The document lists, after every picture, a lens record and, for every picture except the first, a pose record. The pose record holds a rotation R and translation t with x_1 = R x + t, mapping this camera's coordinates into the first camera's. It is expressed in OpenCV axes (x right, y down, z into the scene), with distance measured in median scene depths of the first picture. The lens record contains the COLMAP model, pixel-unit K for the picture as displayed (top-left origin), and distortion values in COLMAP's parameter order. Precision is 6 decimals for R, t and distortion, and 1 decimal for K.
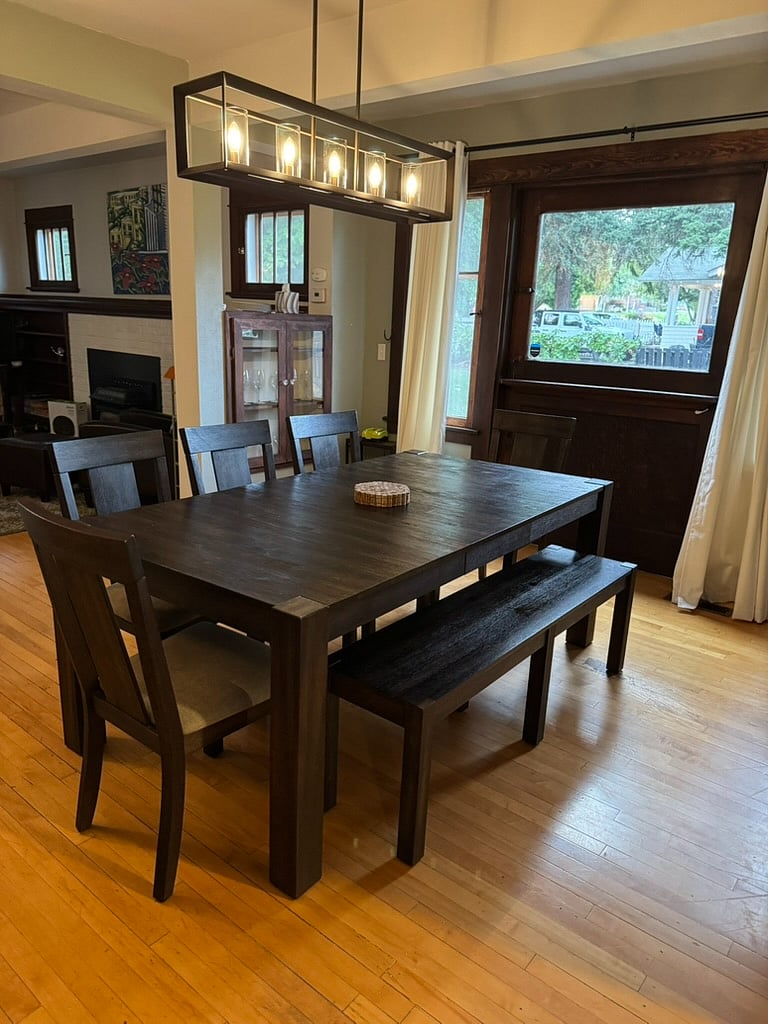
lens RADIAL K [[706.4, 0, 384.0], [0, 706.4, 512.0], [0, 0, 1]] dist [0.009154, -0.084078]
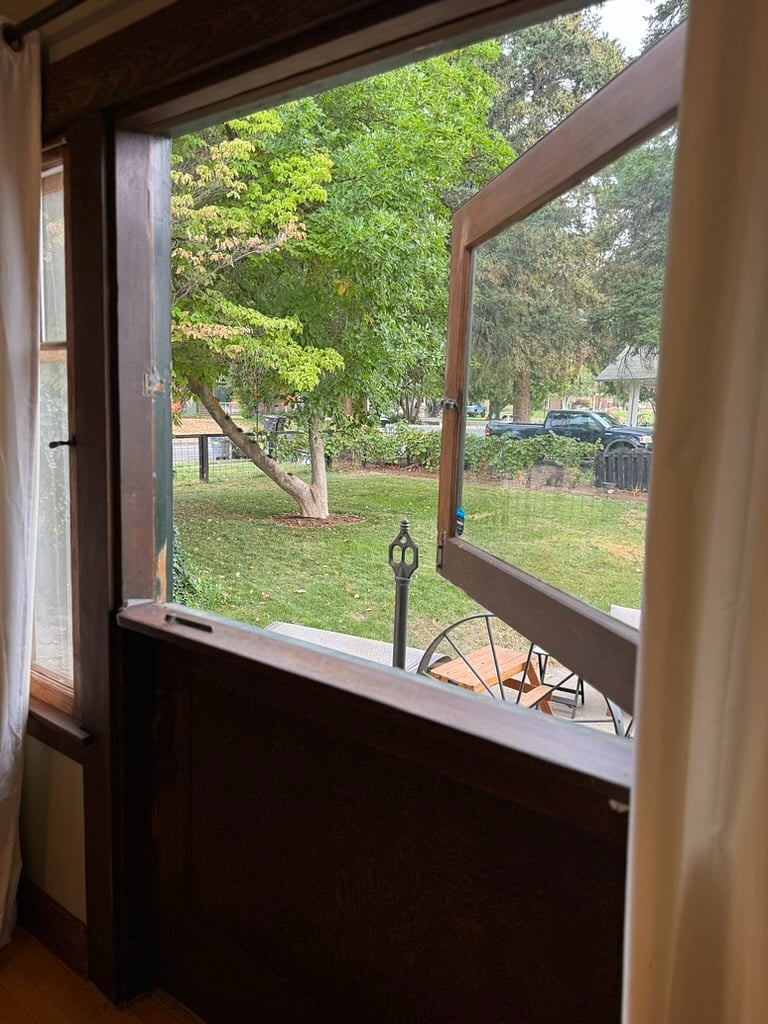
lens RADIAL K [[706.4, 0, 384.0], [0, 706.4, 512.0], [0, 0, 1]] dist [0.009154, -0.084078]
pose [[0.999497, -0.010059, 0.030071, 0.046877], [0.014050, 0.990664, -0.135599, -0.029348], [-0.028427, 0.135954, 0.990307, 0.095994]]
